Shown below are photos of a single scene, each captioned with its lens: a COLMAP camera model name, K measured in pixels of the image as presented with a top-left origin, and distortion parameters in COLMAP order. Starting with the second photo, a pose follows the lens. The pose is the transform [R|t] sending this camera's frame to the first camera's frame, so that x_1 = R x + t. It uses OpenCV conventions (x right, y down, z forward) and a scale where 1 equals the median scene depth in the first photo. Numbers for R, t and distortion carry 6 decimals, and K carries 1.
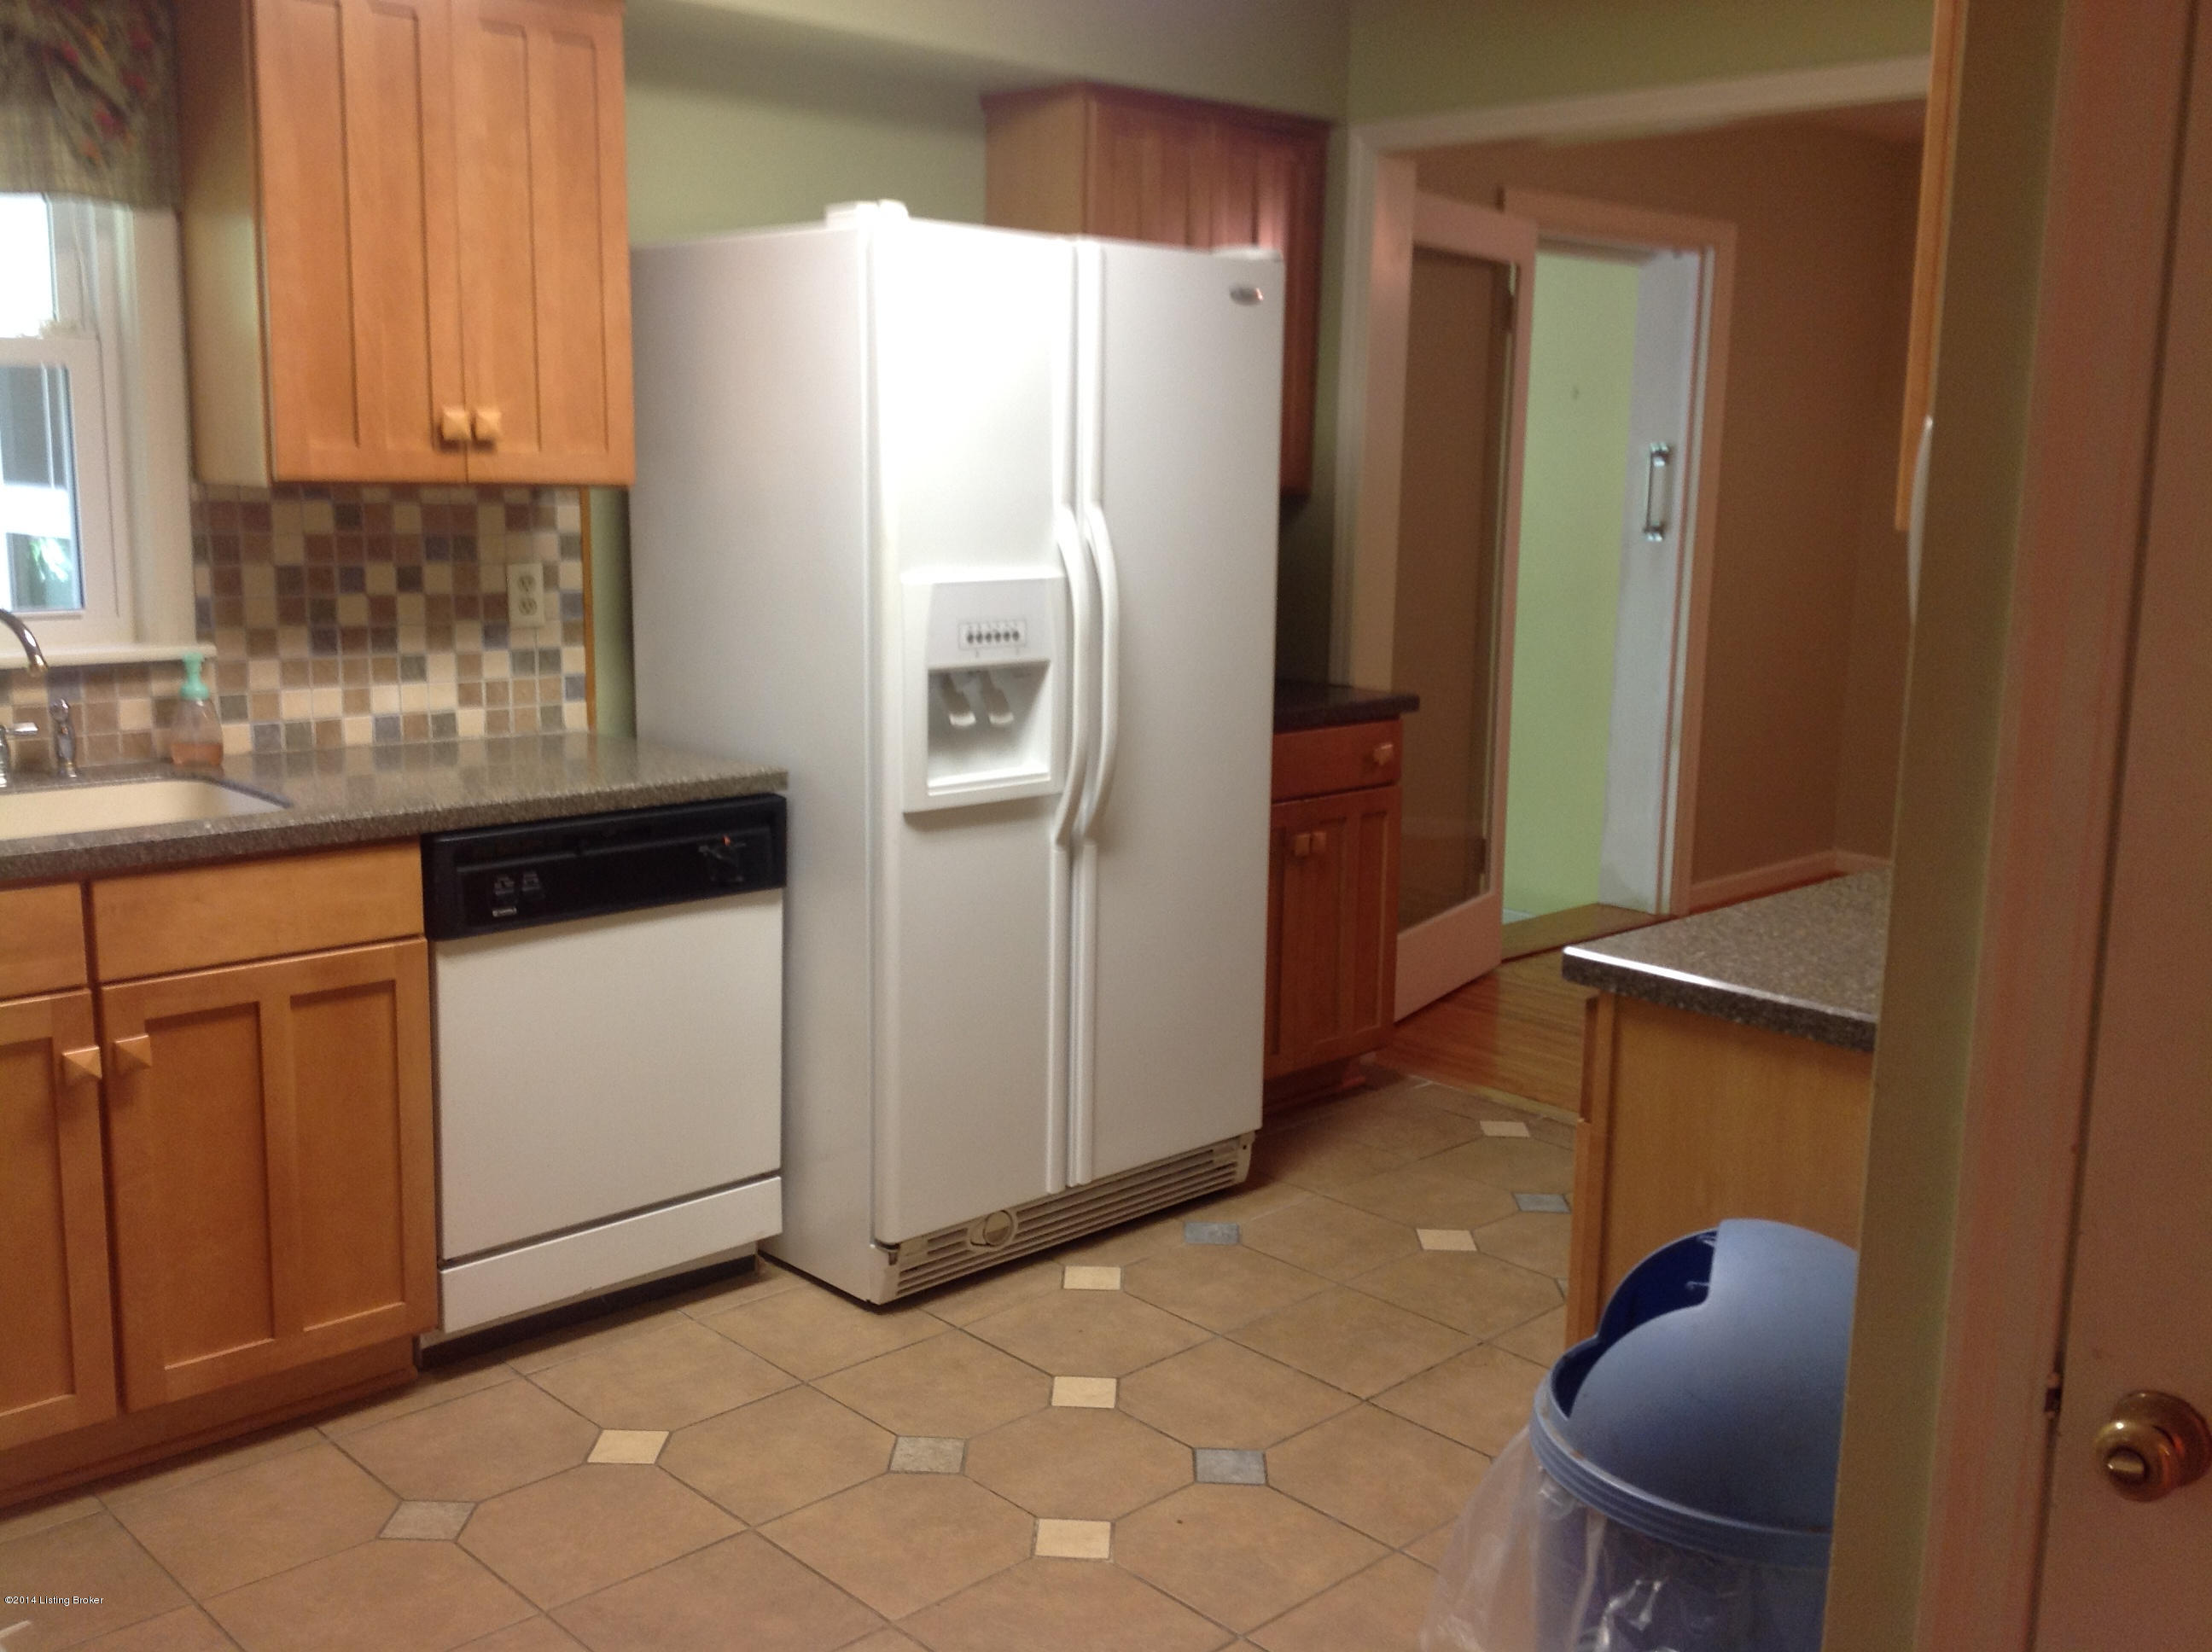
lens RADIAL K [[2108.5, 0, 1097.2], [0, 2108.5, 839.2], [0, 0, 1]] dist [0.119799, -0.189291]
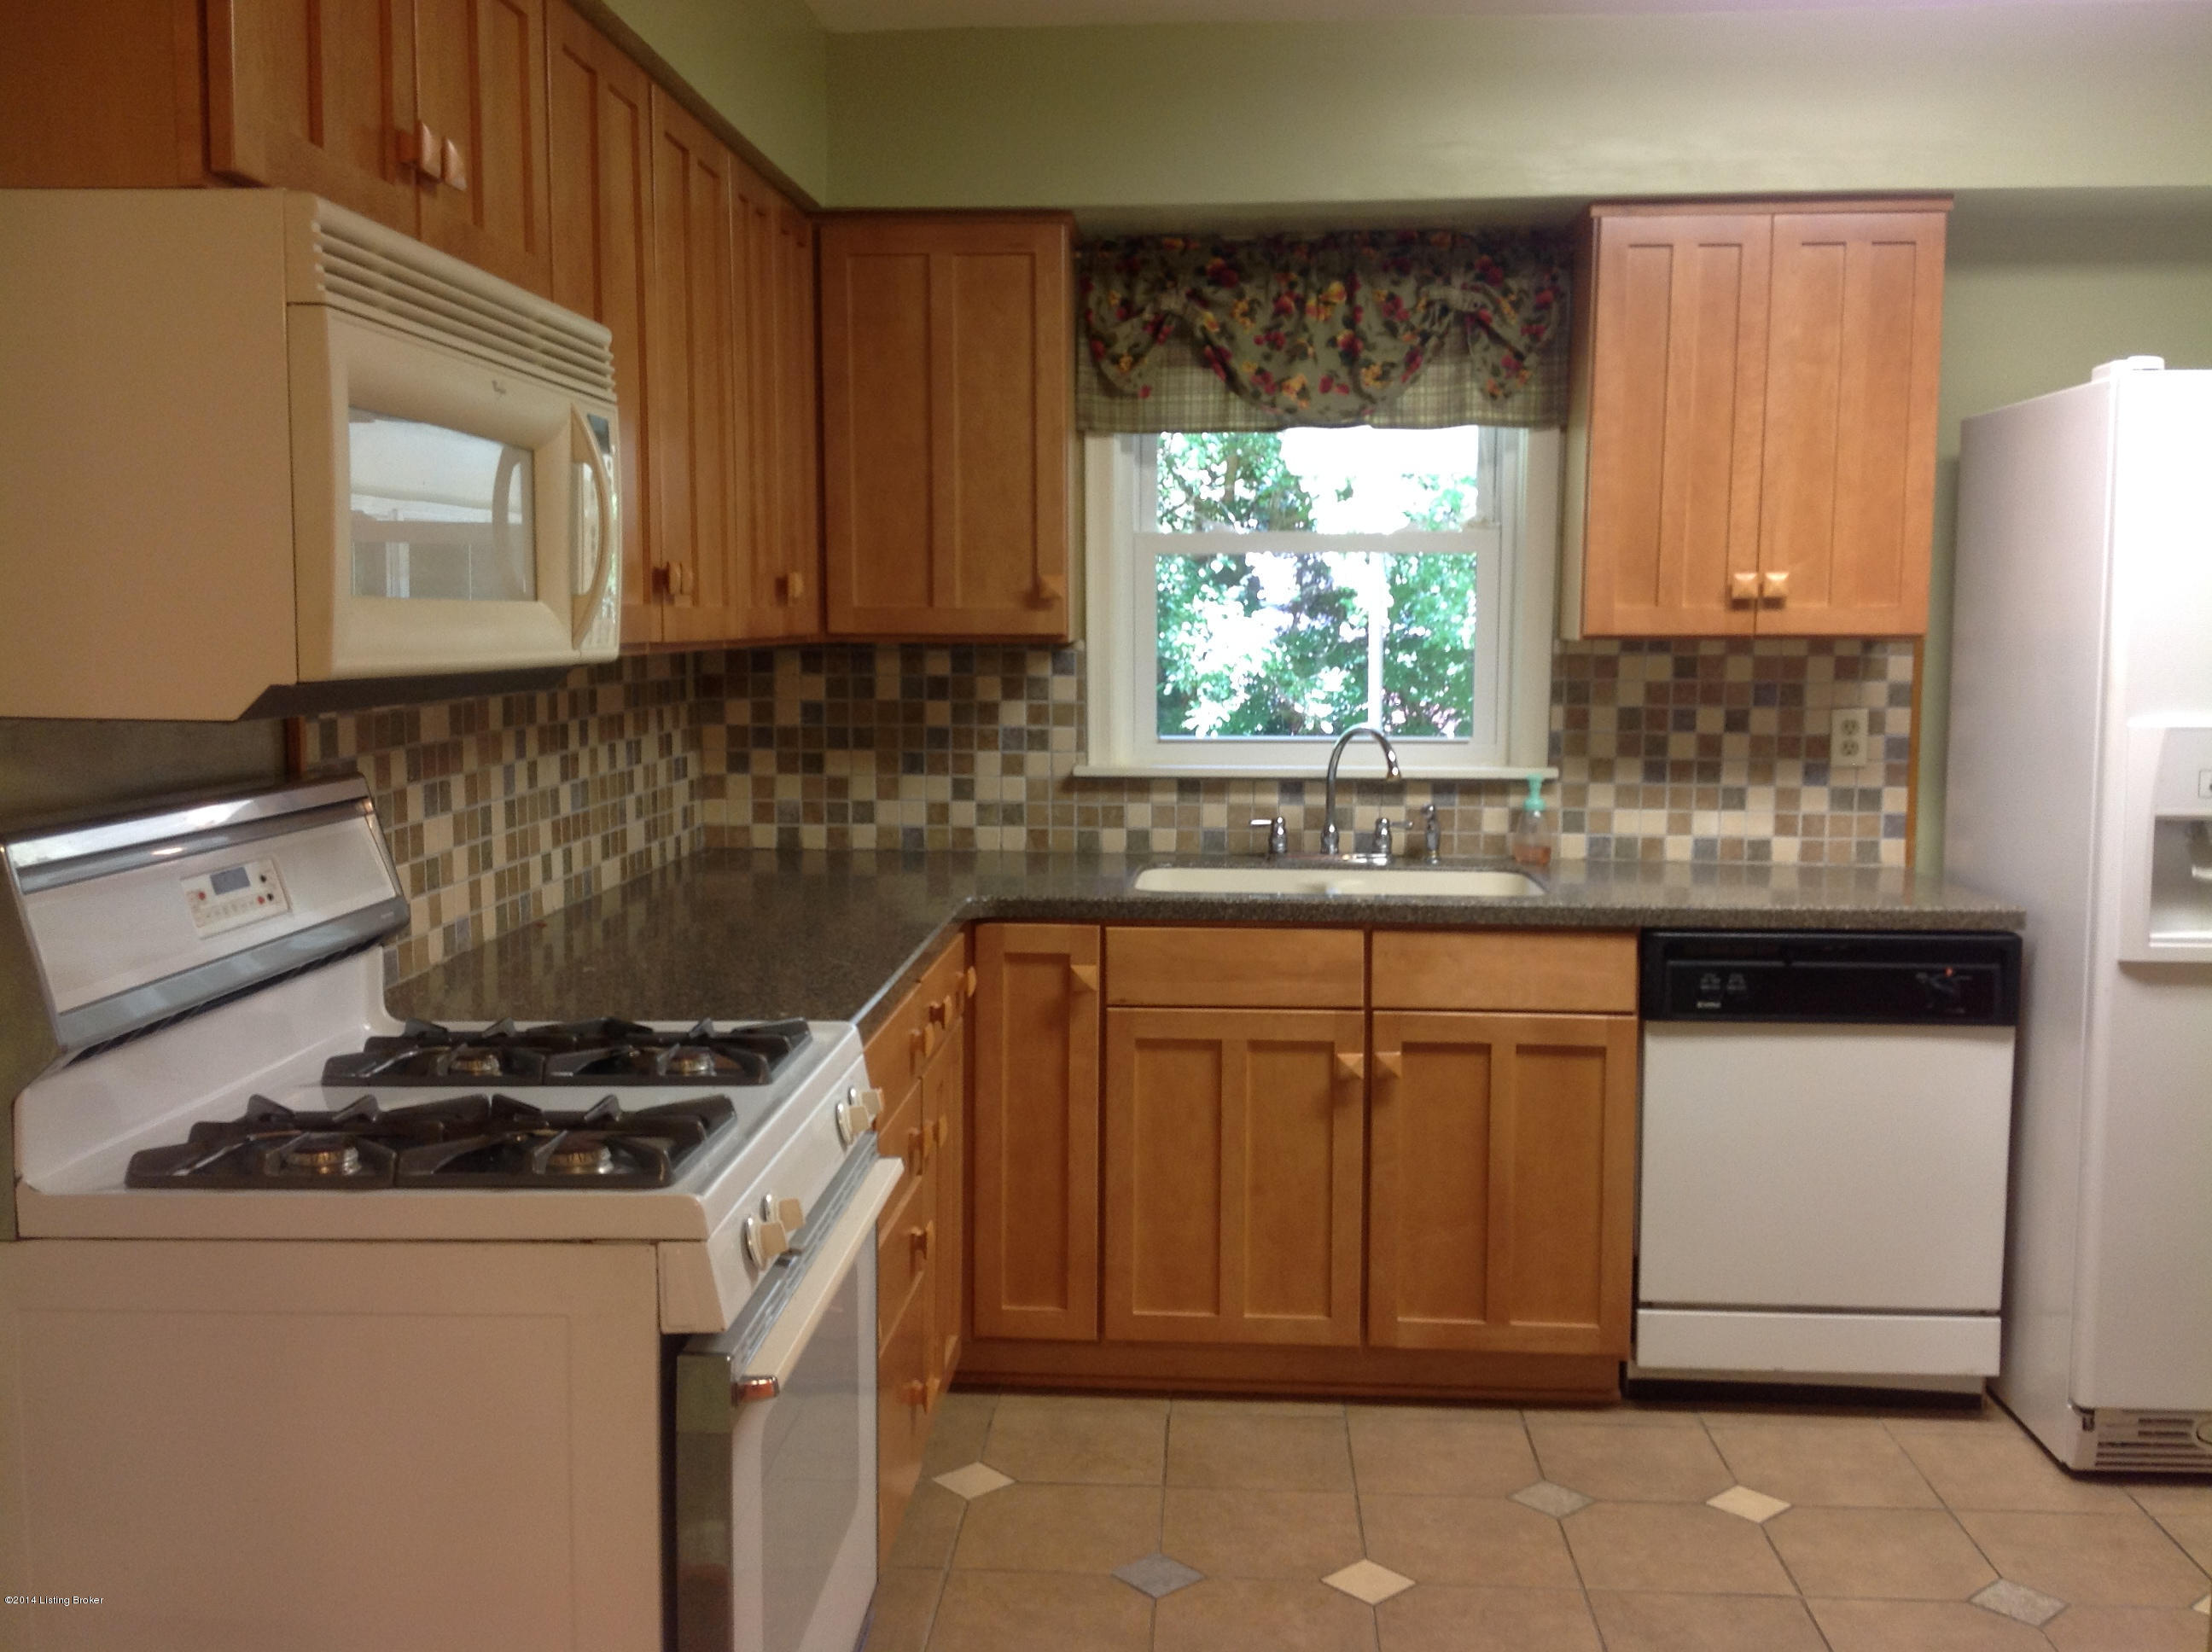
lens RADIAL K [[2113.0, 0, 1106.0], [0, 2113.0, 826.0], [0, 0, 1]] dist [0.149970, -0.199510]
pose [[0.686999, 0.057671, -0.724366, 0.305687], [-0.122576, 0.991758, -0.037293, 0.020090], [0.716245, 0.114410, 0.688406, -0.031884]]
